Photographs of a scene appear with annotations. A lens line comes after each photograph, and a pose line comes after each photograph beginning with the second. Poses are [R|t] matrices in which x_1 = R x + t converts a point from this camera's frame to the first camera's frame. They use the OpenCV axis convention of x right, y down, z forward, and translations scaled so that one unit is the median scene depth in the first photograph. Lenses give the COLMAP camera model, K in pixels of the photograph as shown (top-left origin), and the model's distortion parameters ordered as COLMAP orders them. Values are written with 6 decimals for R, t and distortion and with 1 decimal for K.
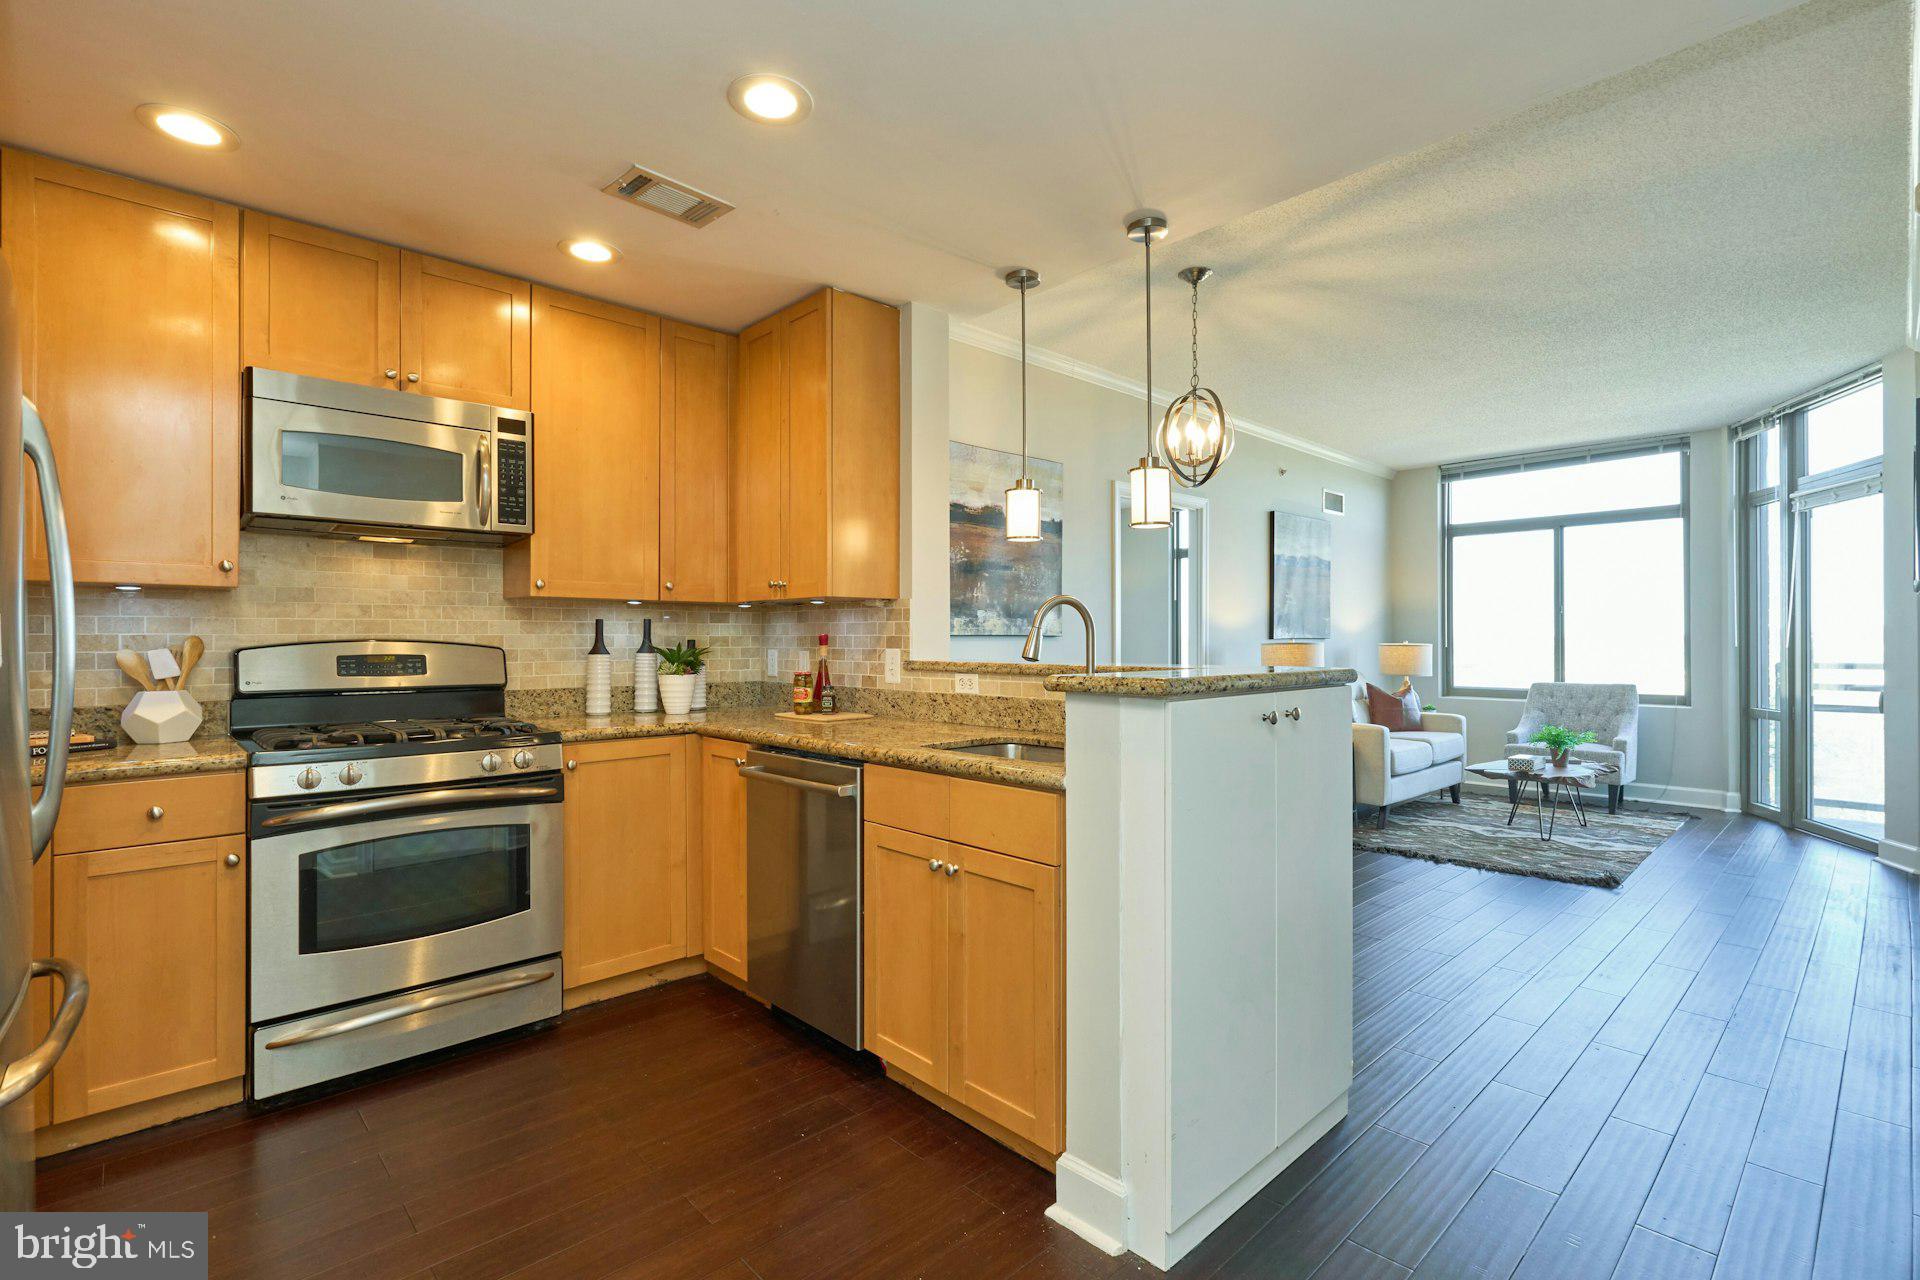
lens RADIAL K [[884.9, 0, 959.9], [0, 884.9, 639.1], [0, 0, 1]] dist [-0.001398, -0.000048]
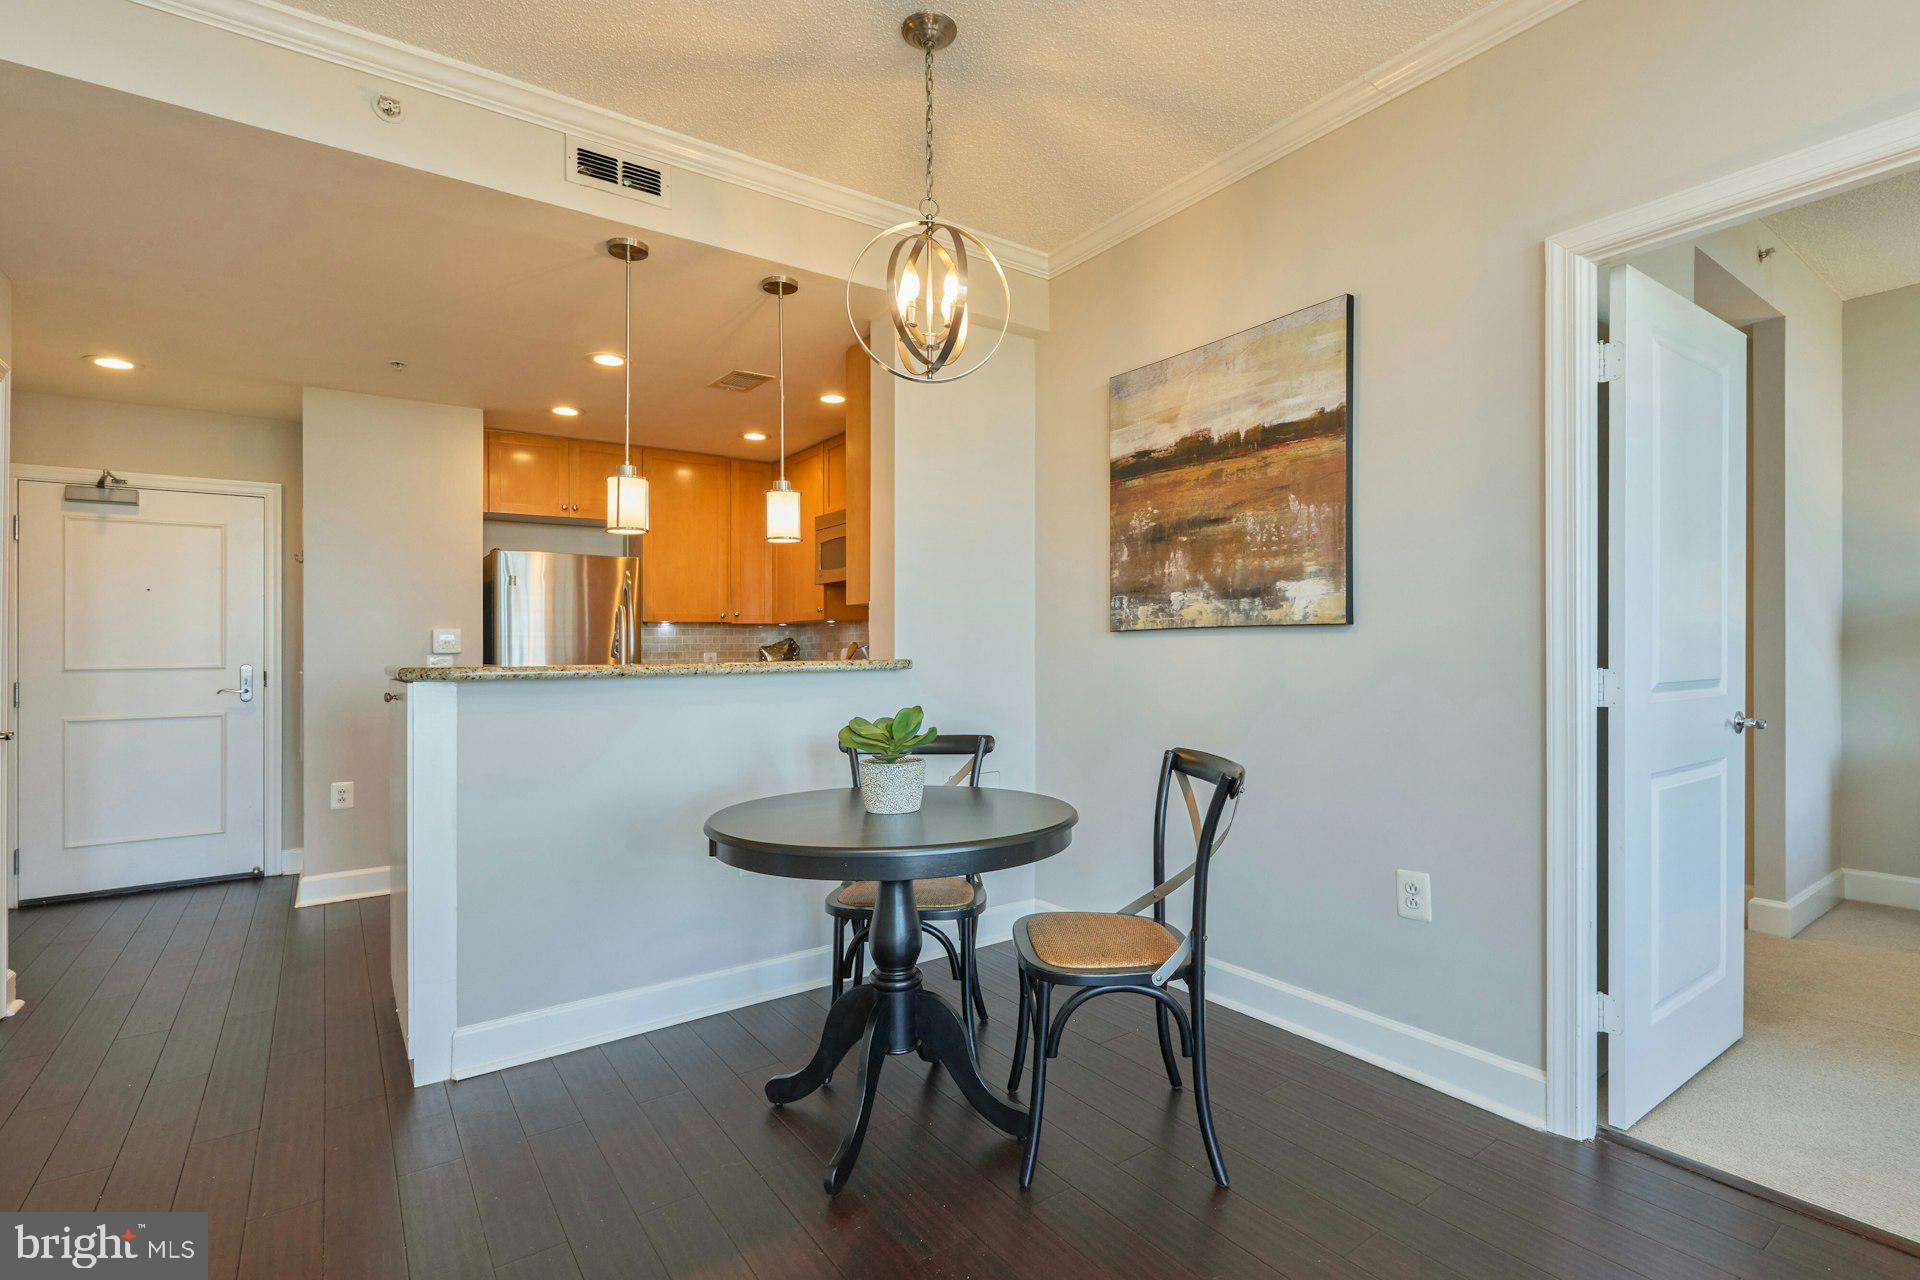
lens RADIAL K [[884.9, 0, 966.5], [0, 884.9, 634.6], [0, 0, 1]] dist [-0.001398, -0.000048]
pose [[-0.126014, -0.008960, -0.991988, 1.058781], [0.017724, 0.999779, -0.011282, 0.007867], [0.991870, -0.019004, -0.125827, 1.347014]]
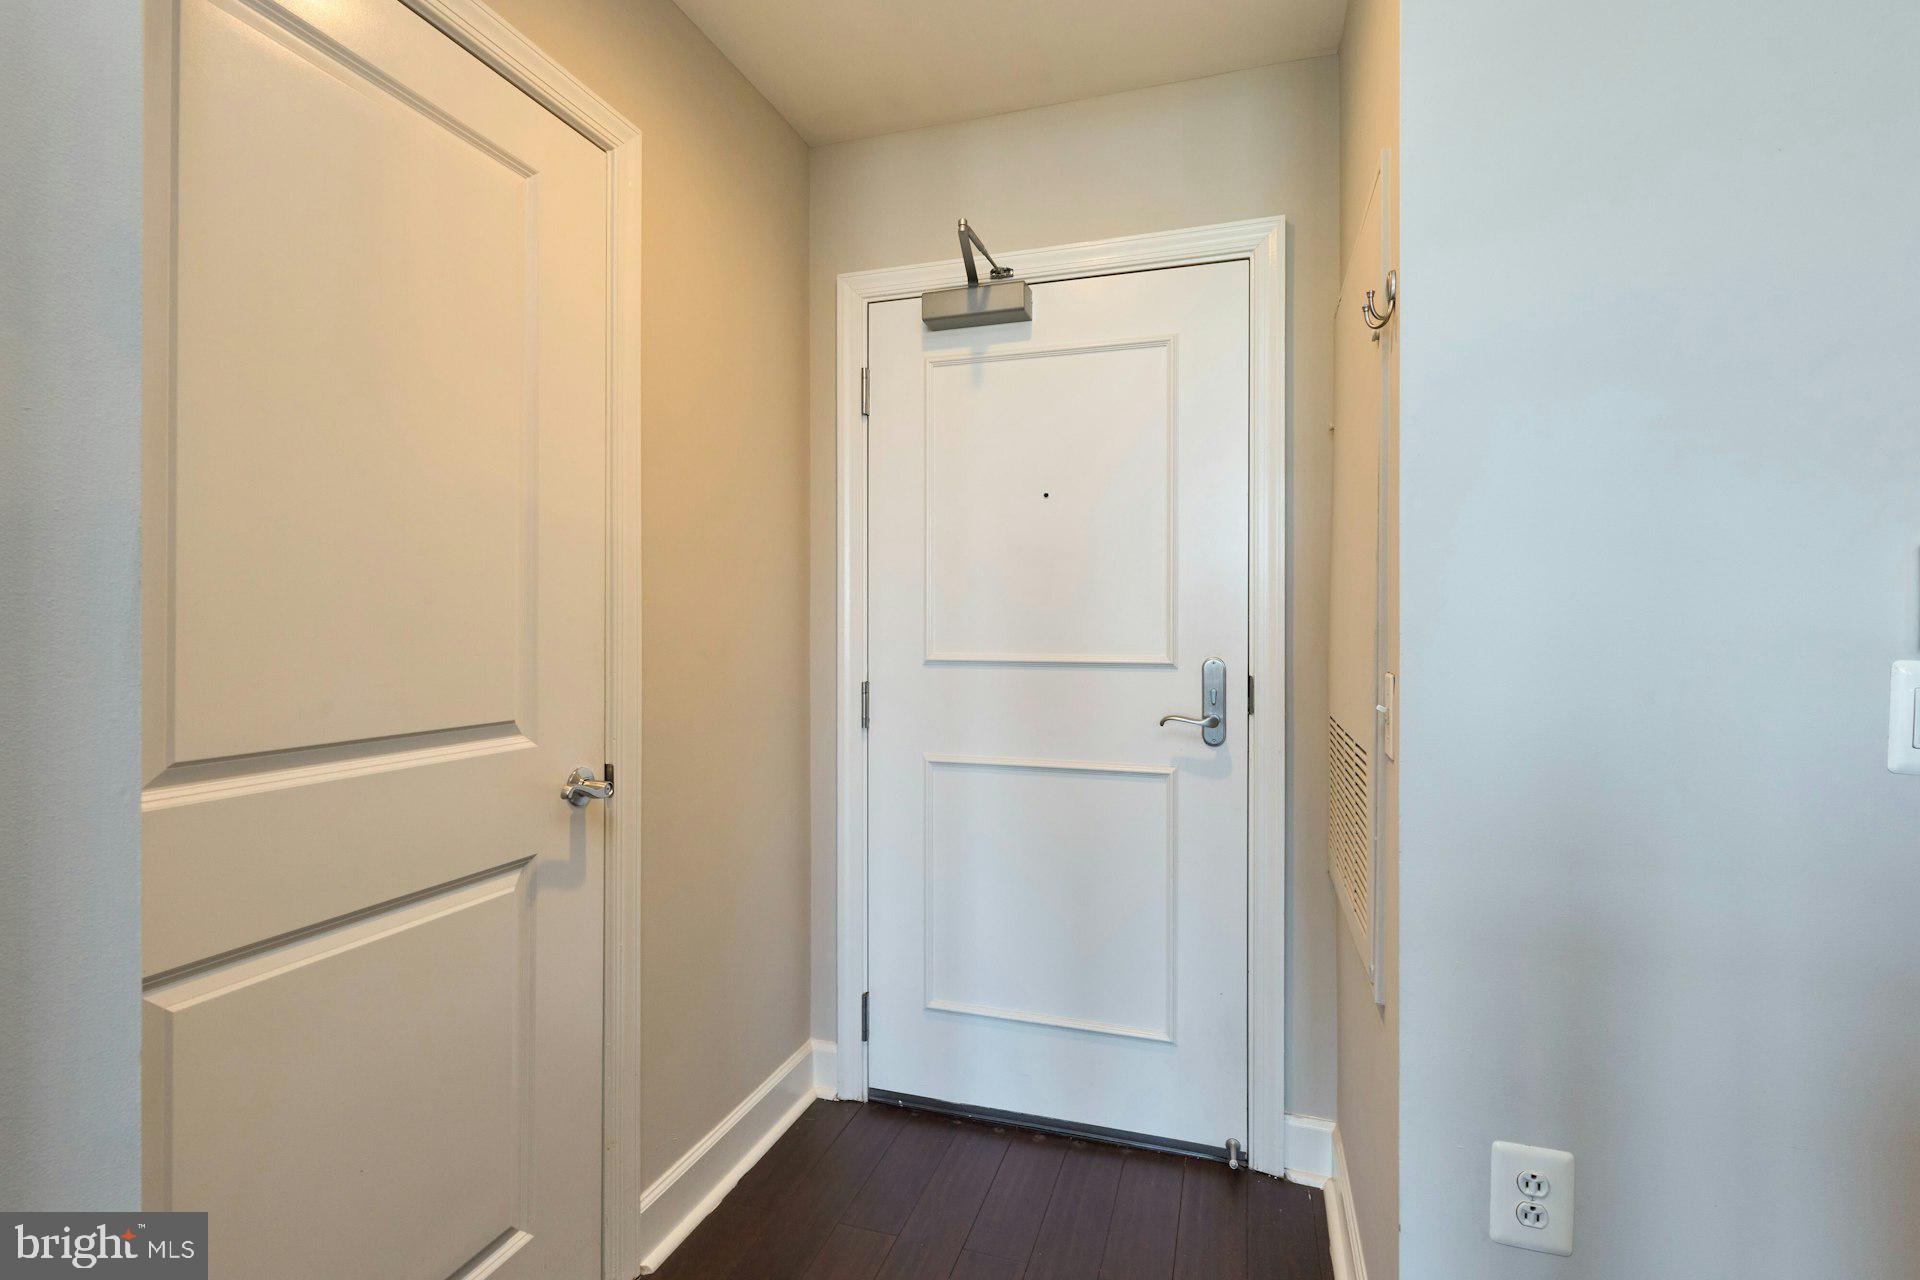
lens RADIAL K [[884.9, 0, 955.9], [0, 884.9, 634.7], [0, 0, 1]] dist [-0.001398, -0.000048]
pose [[-0.879376, 0.003443, -0.476116, 0.152916], [0.003728, 0.999993, 0.000345, 0.000395], [0.476114, -0.001471, -0.879382, 0.375678]]
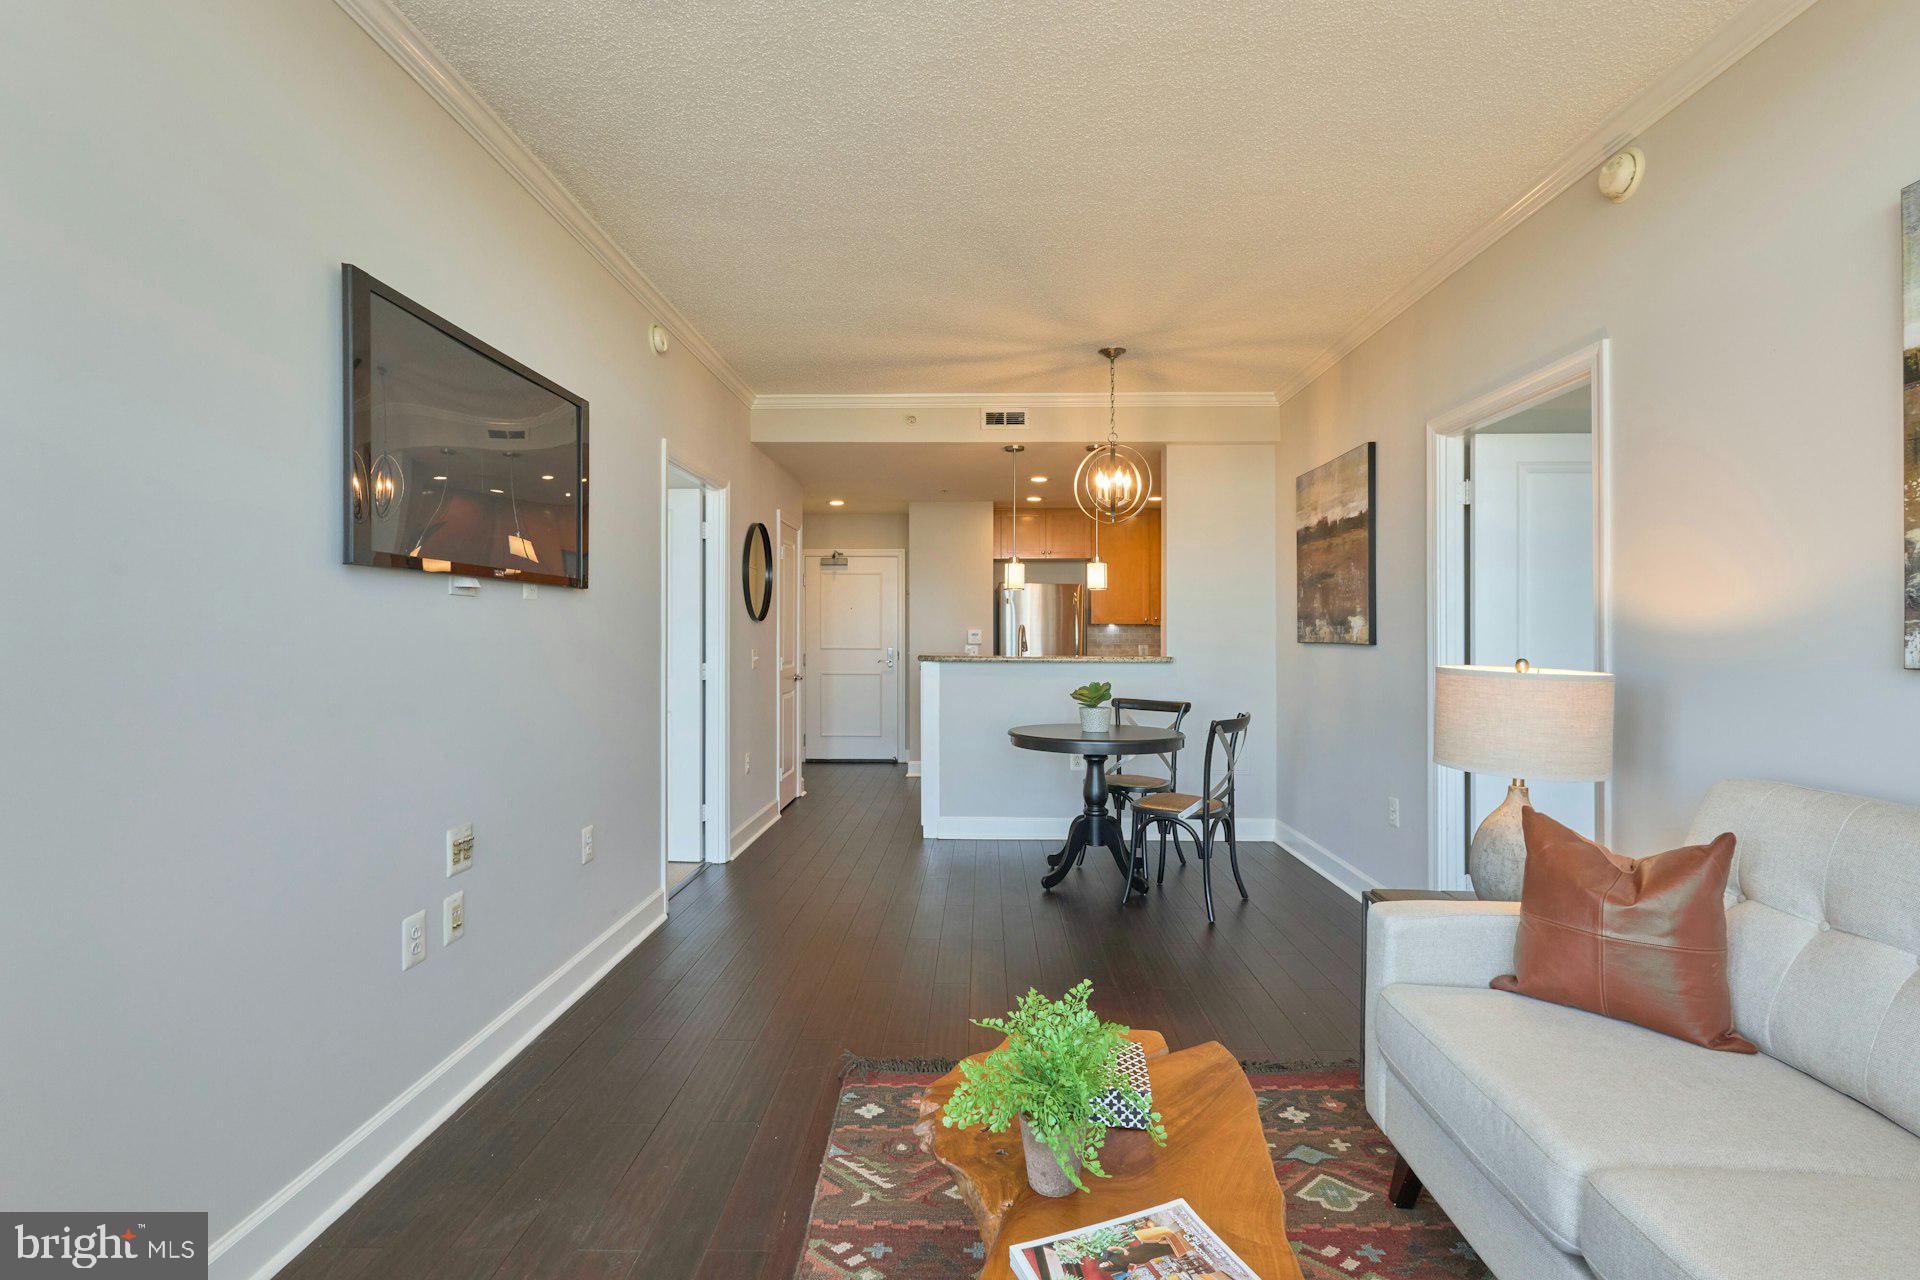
lens RADIAL K [[884.9, 0, 962.5], [0, 884.9, 631.8], [0, 0, 1]] dist [-0.001398, -0.000048]
pose [[-0.698293, 0.001299, -0.715810, 1.593820], [0.003722, 0.999991, -0.001816, -0.024870], [0.715802, -0.003933, -0.698292, 2.100861]]
